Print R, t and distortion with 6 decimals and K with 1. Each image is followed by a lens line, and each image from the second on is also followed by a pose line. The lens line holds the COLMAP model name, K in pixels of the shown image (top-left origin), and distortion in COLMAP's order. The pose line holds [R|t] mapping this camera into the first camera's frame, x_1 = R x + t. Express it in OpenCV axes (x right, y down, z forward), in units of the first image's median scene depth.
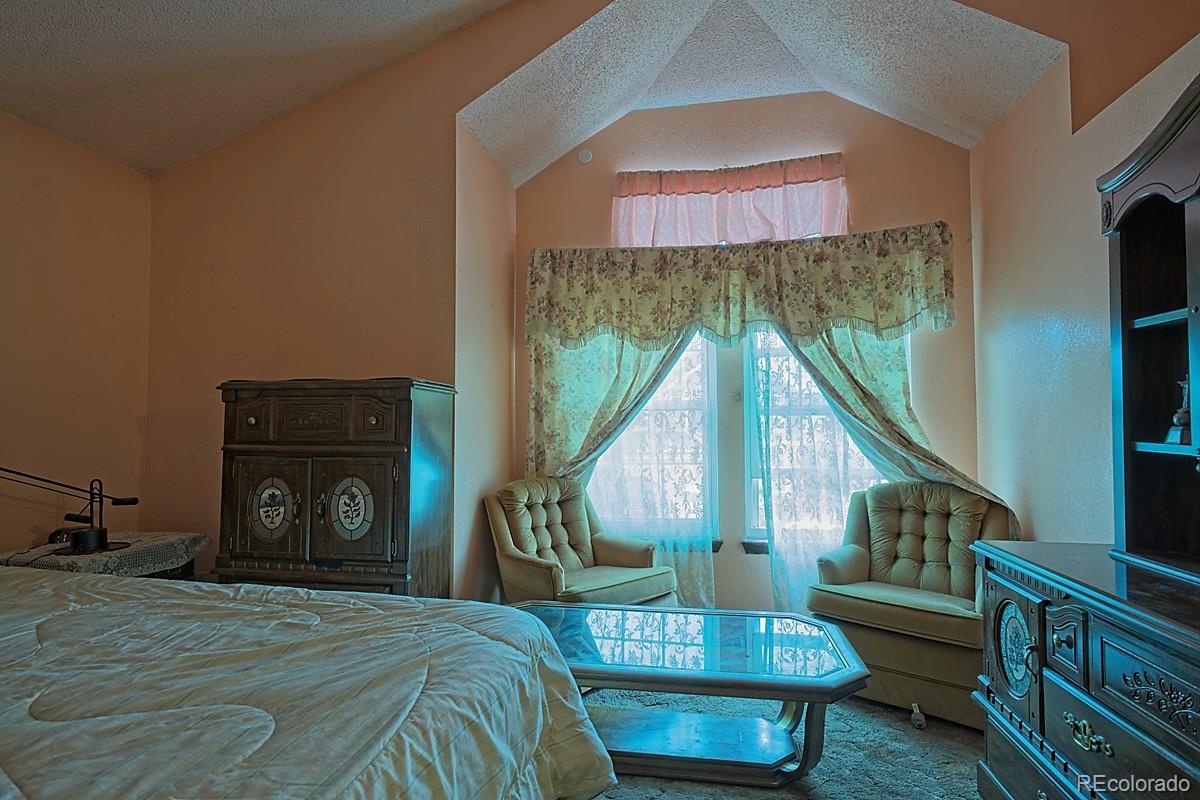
lens RADIAL K [[602.2, 0, 604.2], [0, 602.2, 402.6], [0, 0, 1]] dist [-0.001979, -0.000210]
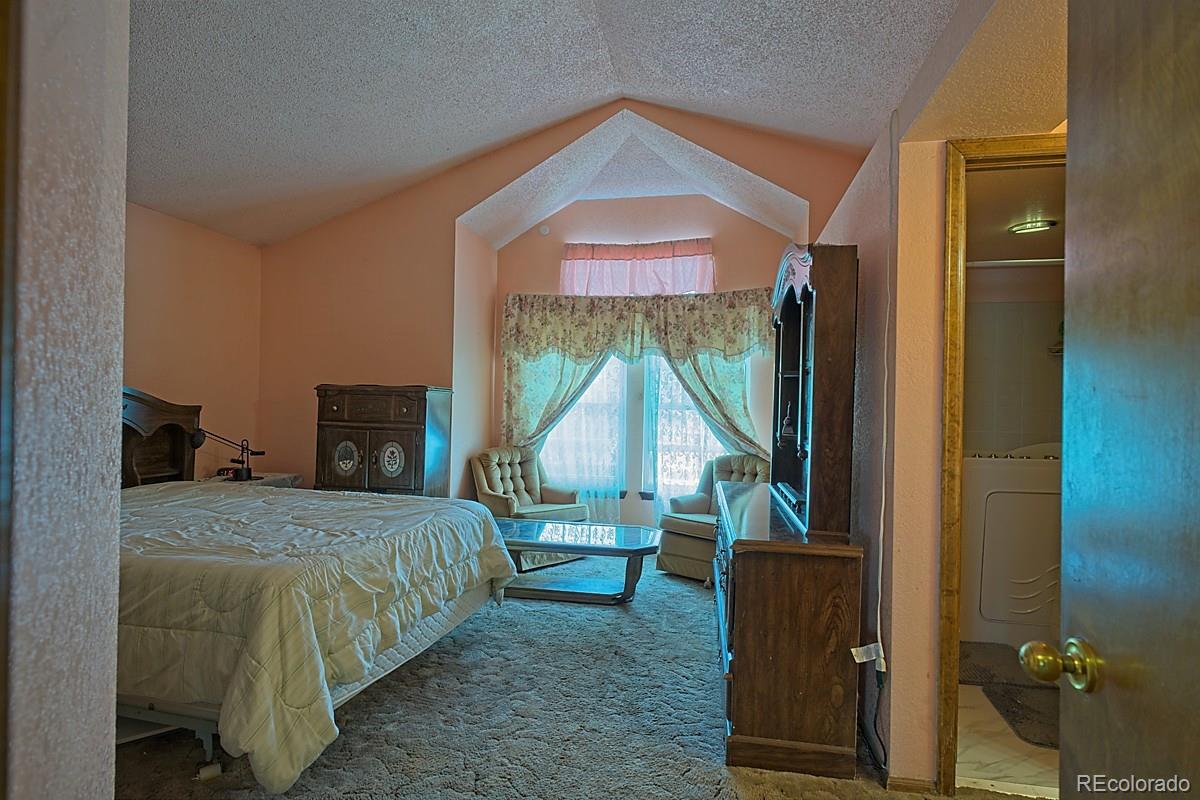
lens RADIAL K [[602.2, 0, 604.2], [0, 602.2, 405.0], [0, 0, 1]] dist [-0.001979, -0.000210]
pose [[0.999686, 0.023452, -0.008851, 0.155546], [-0.023092, 0.998980, 0.038804, -0.048215], [0.009752, -0.038588, 0.999208, -0.546397]]
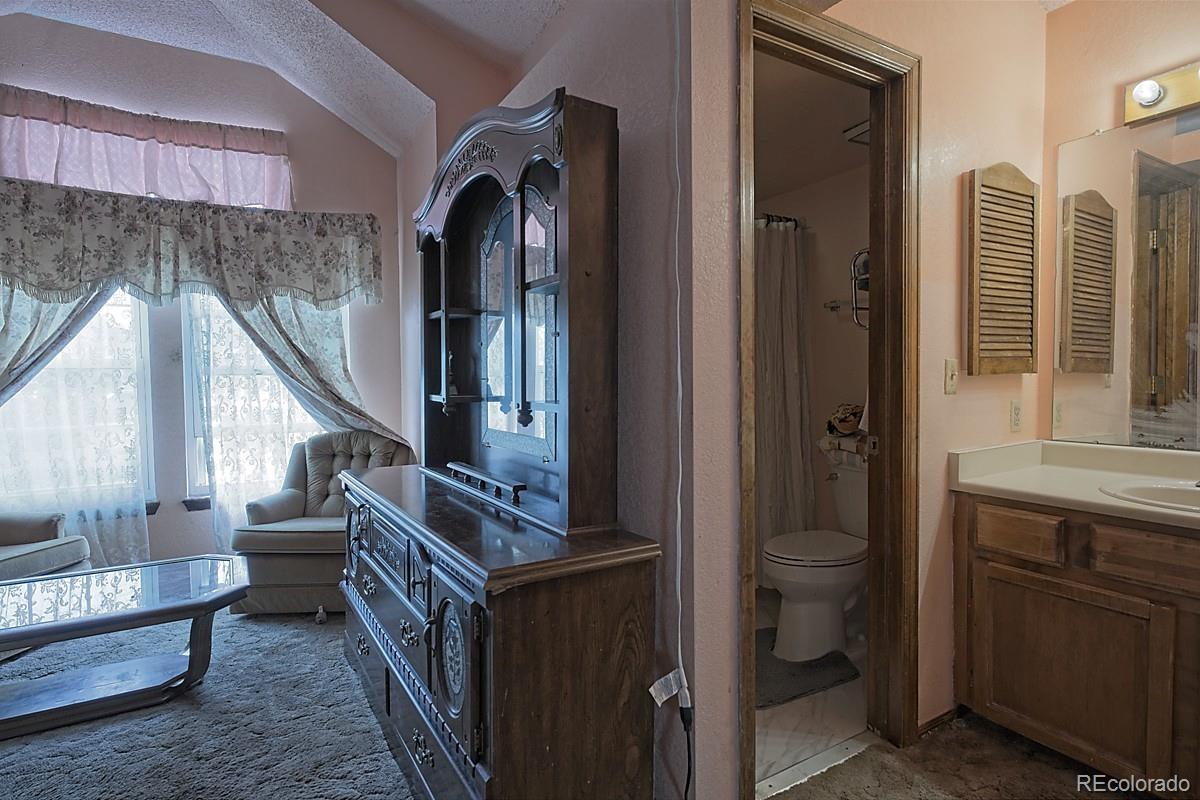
lens RADIAL K [[602.2, 0, 597.6], [0, 602.2, 402.1], [0, 0, 1]] dist [-0.001979, -0.000210]
pose [[0.757181, -0.026771, 0.652656, 0.106577], [-0.018180, 0.997909, 0.062025, -0.009430], [-0.652952, -0.058830, 0.755111, -0.218554]]
